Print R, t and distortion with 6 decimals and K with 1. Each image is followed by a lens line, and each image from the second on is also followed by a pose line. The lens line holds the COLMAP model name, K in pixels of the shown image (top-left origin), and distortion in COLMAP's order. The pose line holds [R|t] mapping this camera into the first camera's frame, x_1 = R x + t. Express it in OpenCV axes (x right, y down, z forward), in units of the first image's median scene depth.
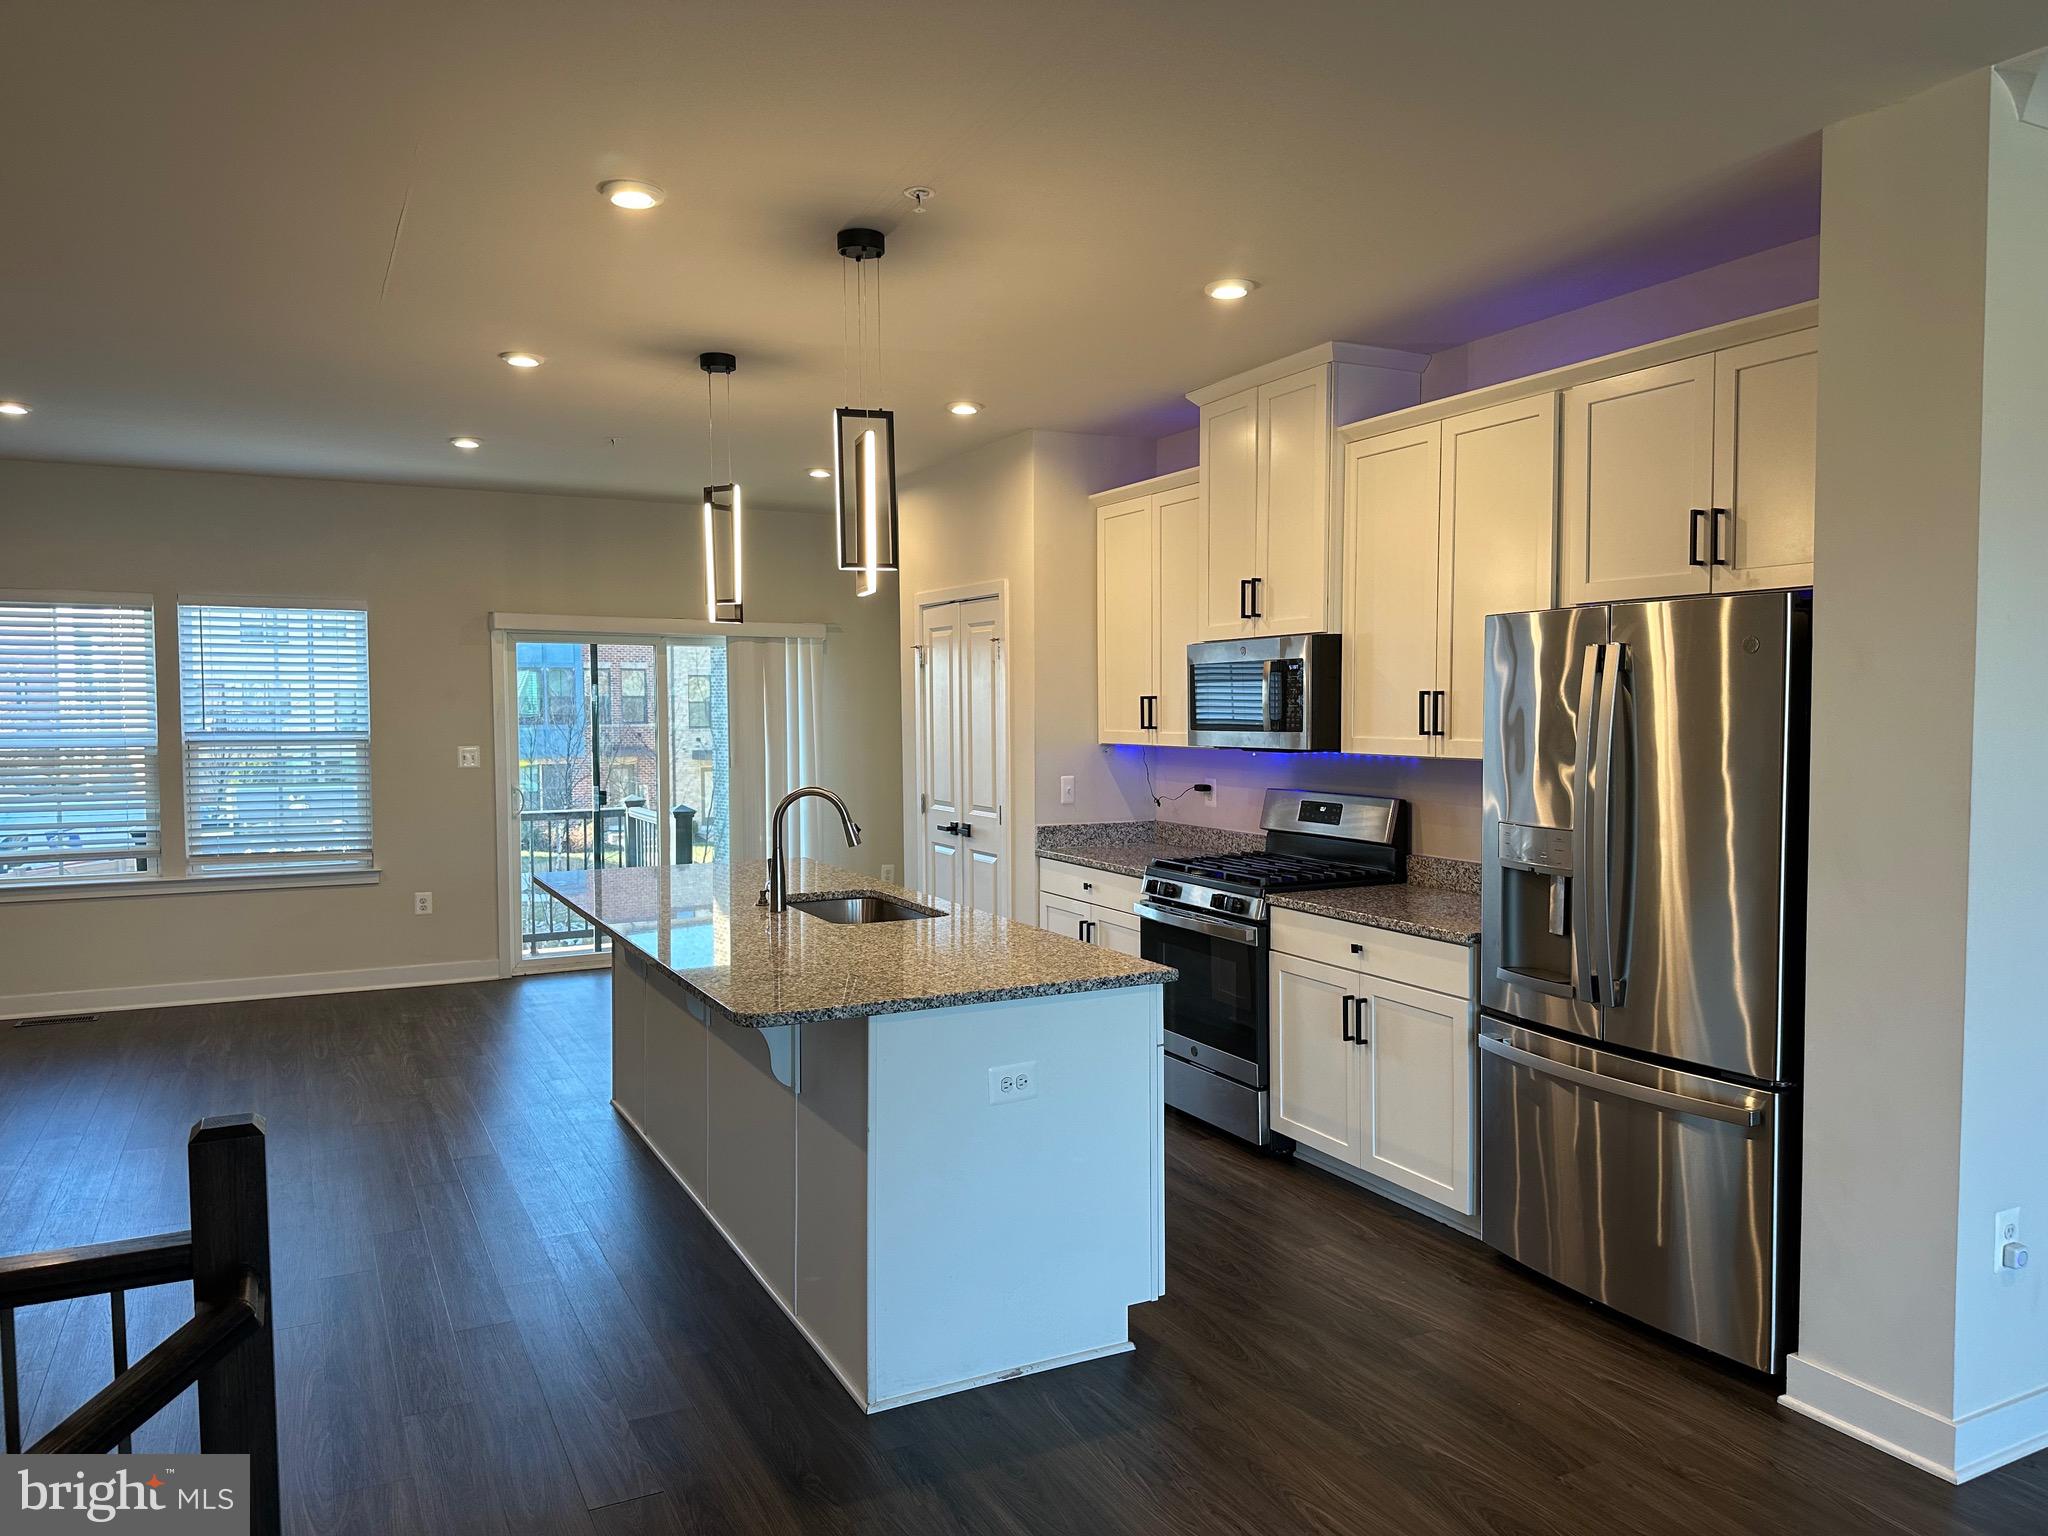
lens RADIAL K [[1430.4, 0, 1031.2], [0, 1430.4, 781.7], [0, 0, 1]] dist [0.075082, -0.084714]
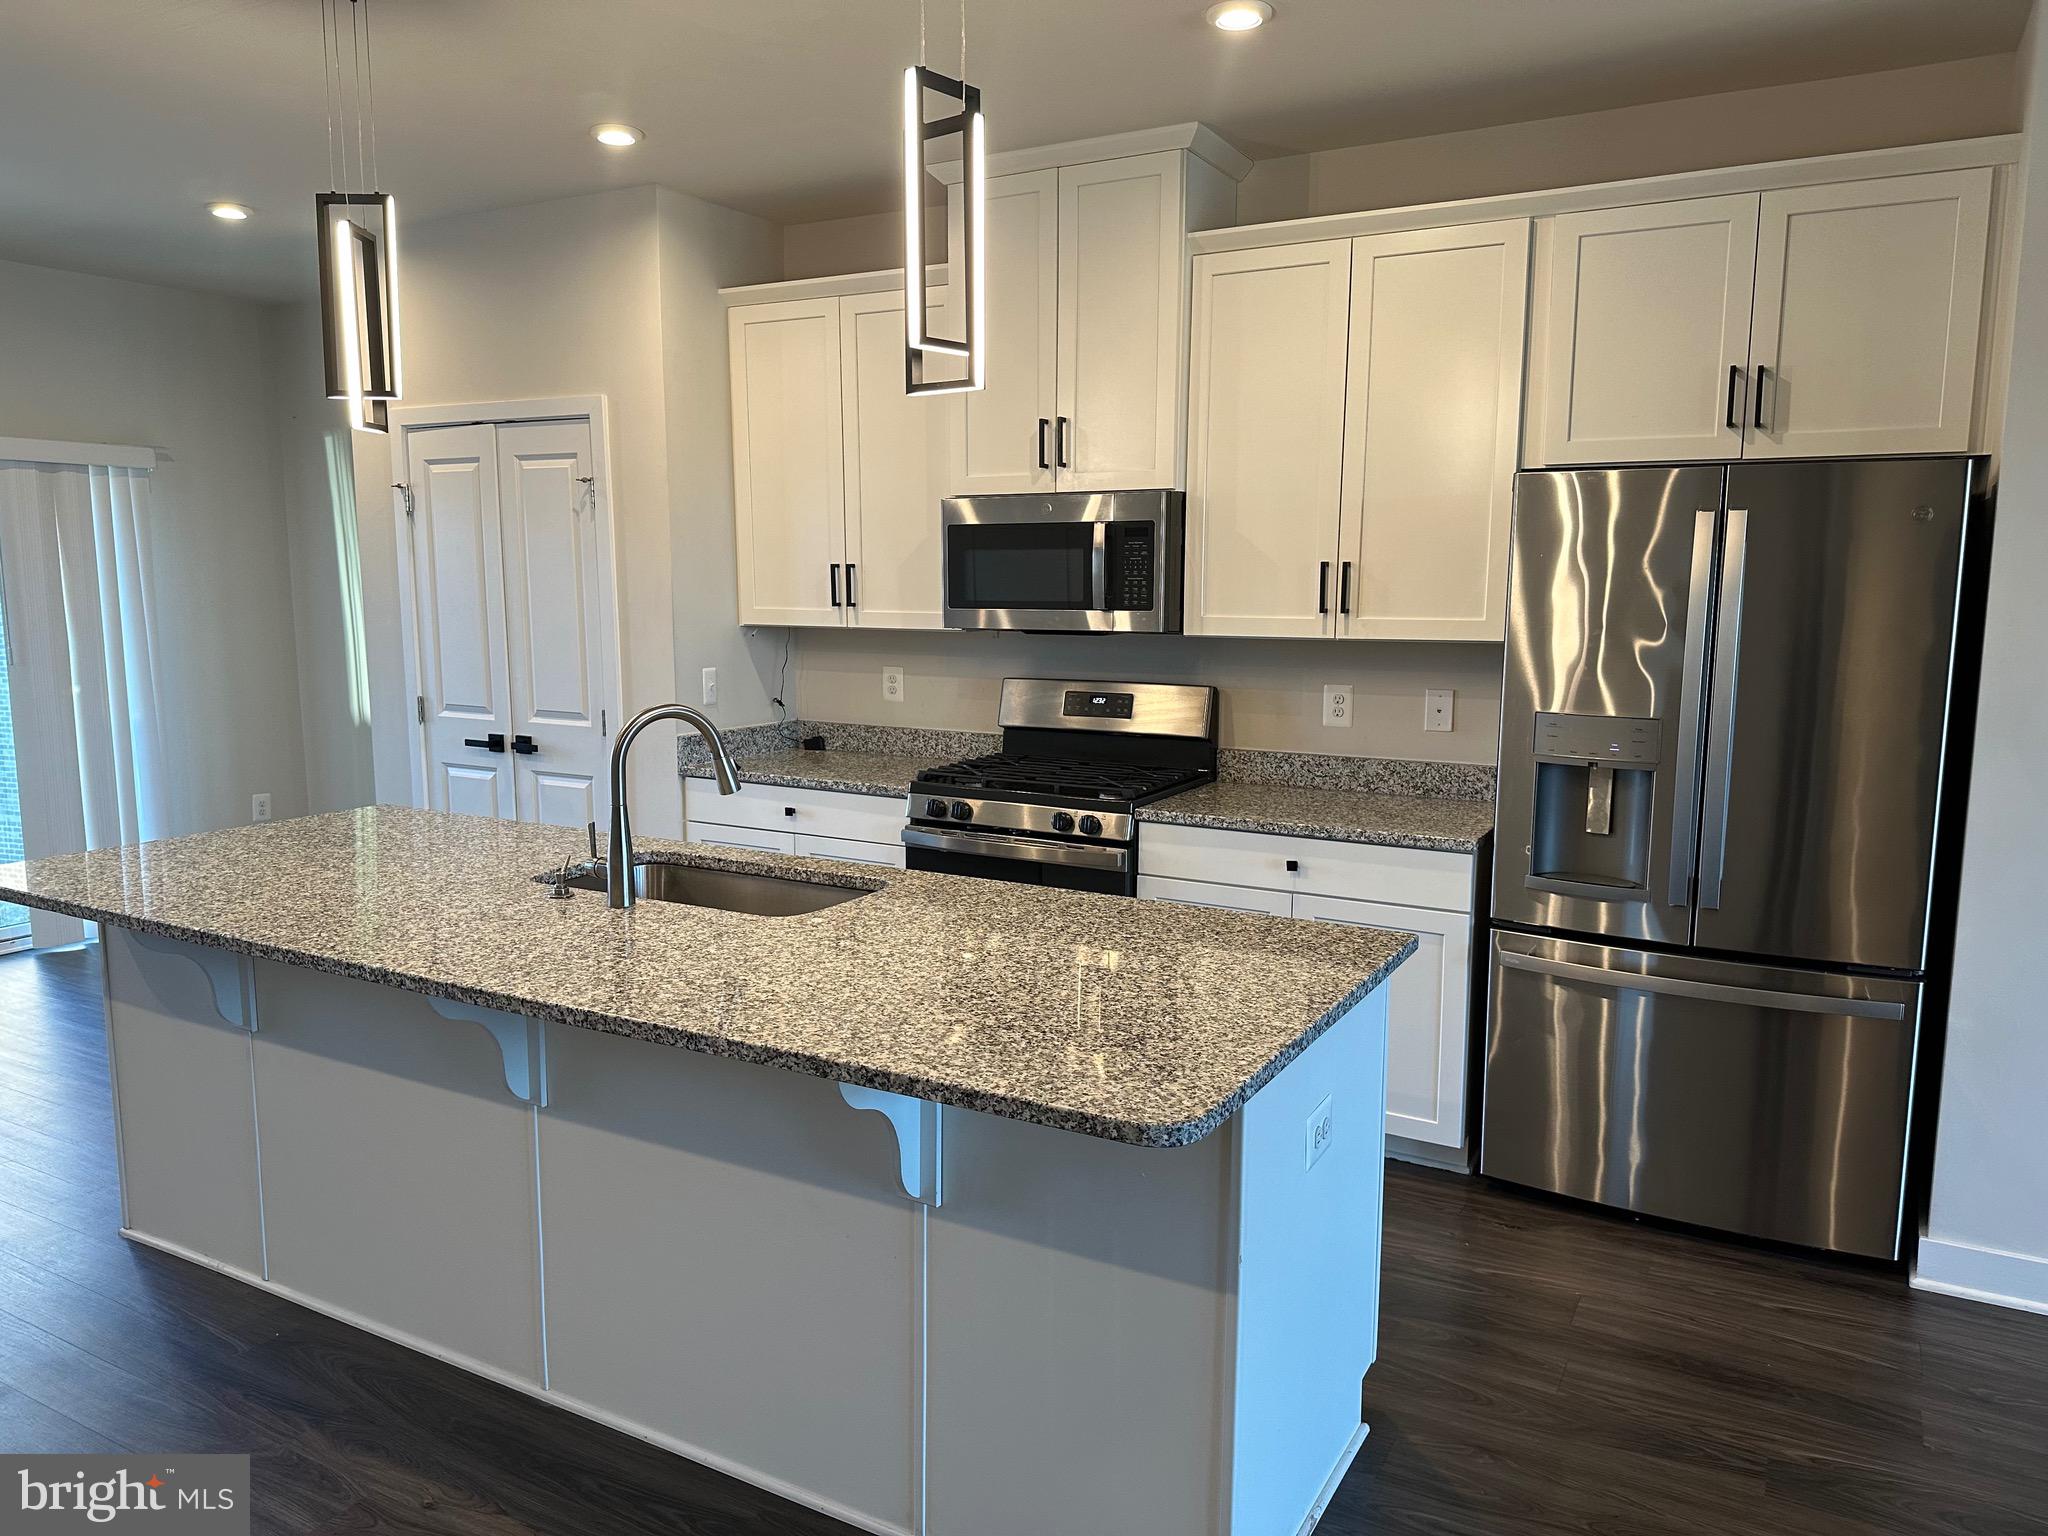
lens RADIAL K [[1430.4, 0, 1021.0], [0, 1430.4, 783.9], [0, 0, 1]] dist [0.075082, -0.084714]
pose [[0.835327, -0.074397, 0.544696, -0.331293], [0.023357, 0.994709, 0.100044, -0.019351], [-0.549257, -0.070847, 0.832645, 0.342262]]
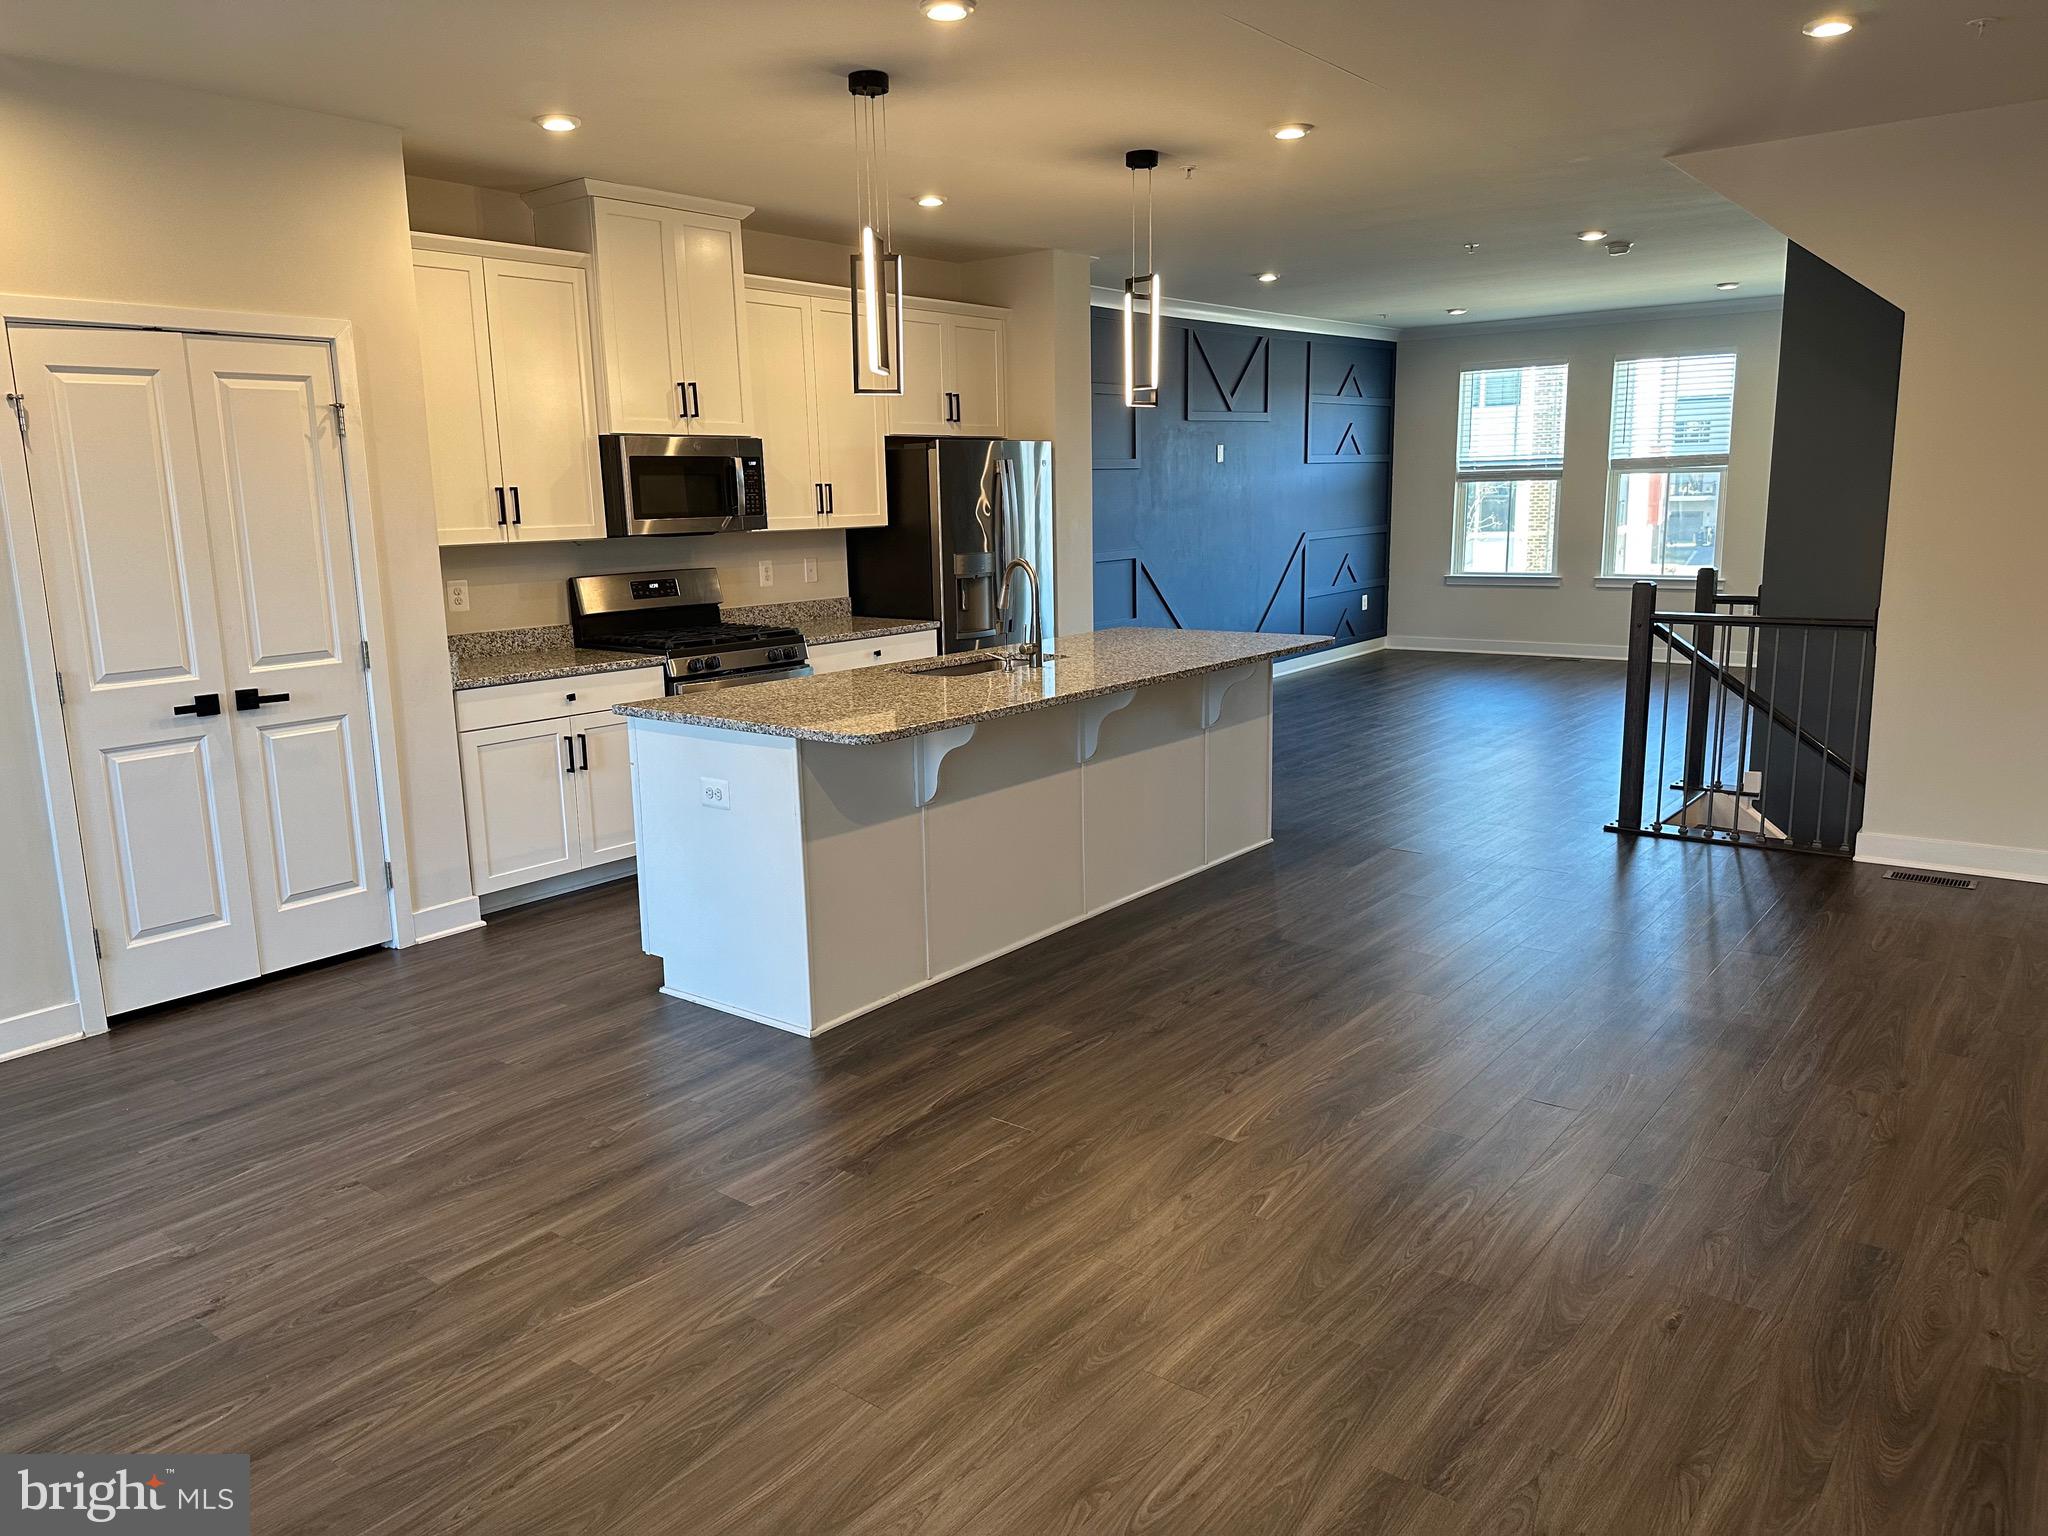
lens RADIAL K [[1430.4, 0, 1016.0], [0, 1430.4, 767.3], [0, 0, 1]] dist [0.075082, -0.084714]
pose [[-0.407820, -0.163345, 0.898332, -1.102862], [0.073607, 0.974784, 0.210663, -0.068836], [-0.910090, 0.152036, -0.385513, 1.321207]]
